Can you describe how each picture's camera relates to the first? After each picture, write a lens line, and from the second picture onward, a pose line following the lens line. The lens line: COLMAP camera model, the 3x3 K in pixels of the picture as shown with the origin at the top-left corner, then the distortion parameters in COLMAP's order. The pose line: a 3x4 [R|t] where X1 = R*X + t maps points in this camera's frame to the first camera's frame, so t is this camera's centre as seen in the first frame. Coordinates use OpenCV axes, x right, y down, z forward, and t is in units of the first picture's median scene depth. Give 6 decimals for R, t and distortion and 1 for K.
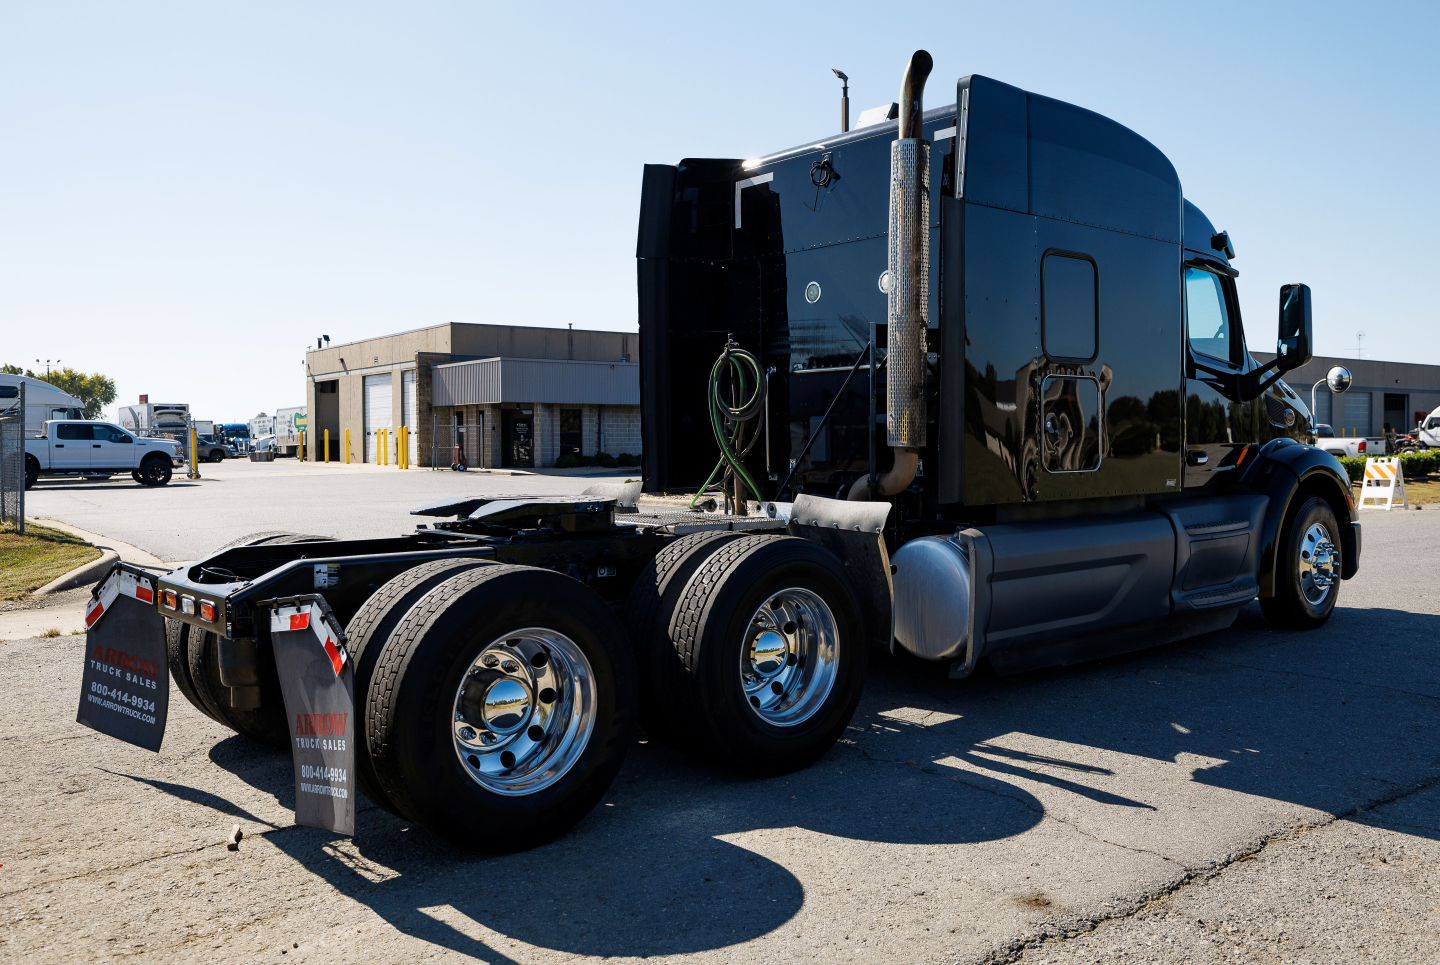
lens RADIAL K [[1201.1, 0, 721.5], [0, 1201.1, 465.3], [0, 0, 1]] dist [0.033743, 0.001694]
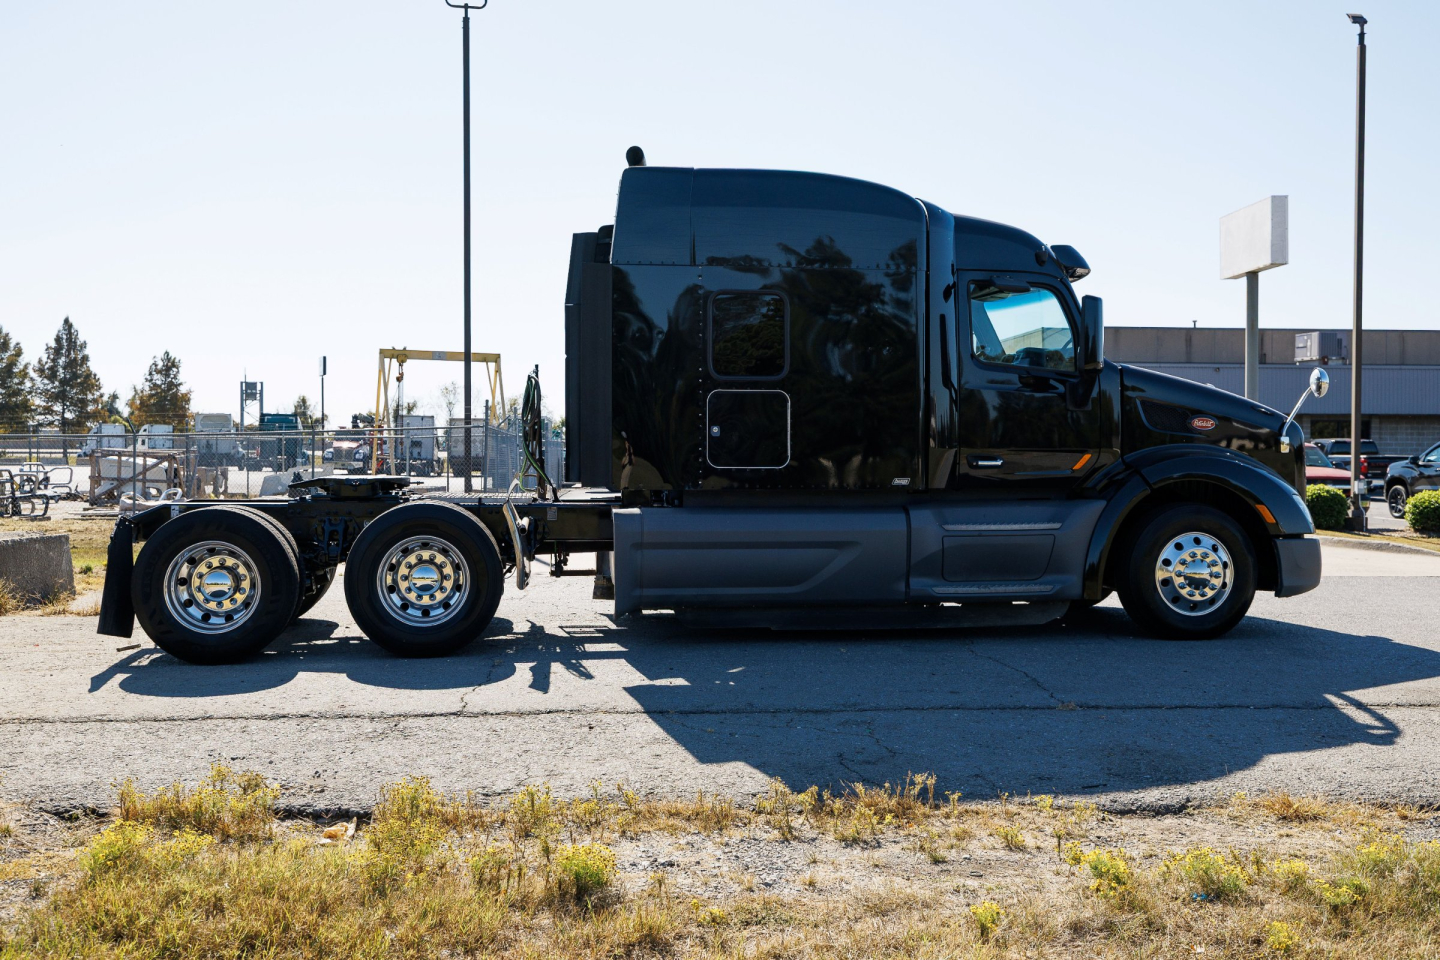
lens RADIAL K [[1398.2, 0, 720.0], [0, 1398.2, 480.0], [0, 0, 1]] dist [0.008435, 0.005772]
pose [[0.822208, 0.018595, -0.568883, 0.959934], [-0.020915, 0.999778, 0.002450, 0.013138], [0.568802, 0.009884, 0.822415, -0.171603]]
